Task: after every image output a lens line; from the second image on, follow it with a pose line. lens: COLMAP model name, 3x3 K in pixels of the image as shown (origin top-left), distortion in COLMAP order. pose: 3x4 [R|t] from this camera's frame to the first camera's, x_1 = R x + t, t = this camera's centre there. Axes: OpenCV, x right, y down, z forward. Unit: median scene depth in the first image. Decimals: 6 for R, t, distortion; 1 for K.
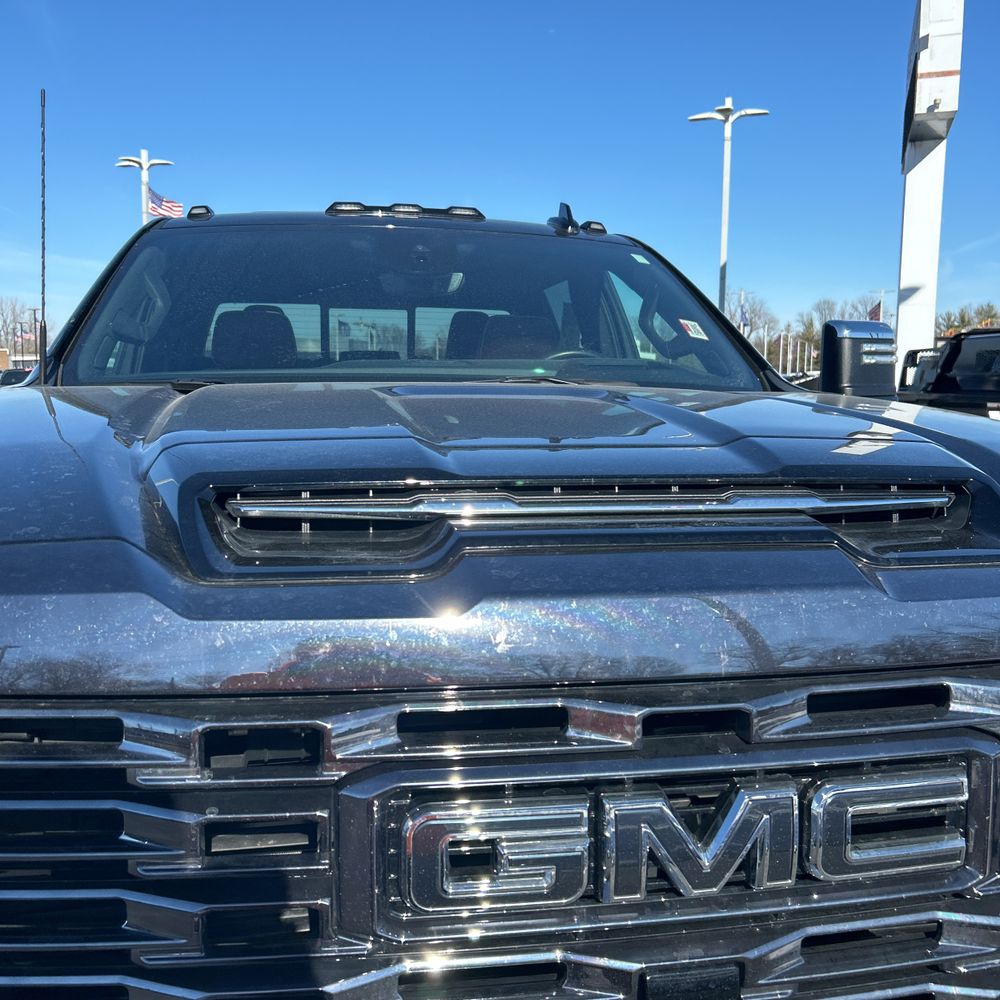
lens RADIAL K [[1104.6, 0, 517.0], [0, 1104.6, 558.9], [0, 0, 1]] dist [0.223987, -0.831416]
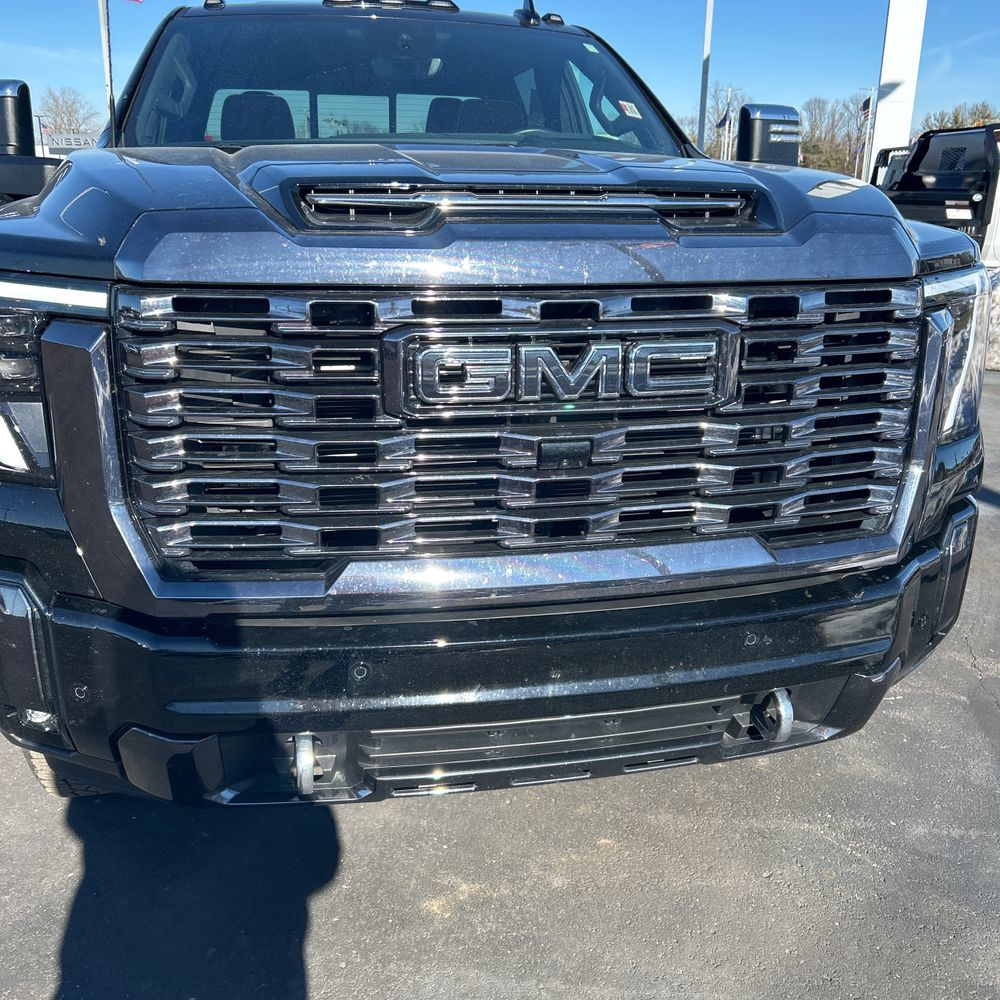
lens RADIAL K [[962.7, 0, 500.0], [0, 962.7, 500.0], [0, 0, 1]] dist [0.084463, -0.154973]
pose [[0.999923, 0.002845, 0.012049, 0.019182], [-0.004872, 0.985131, 0.171738, 0.149821], [-0.011381, -0.171783, 0.985069, -0.536648]]
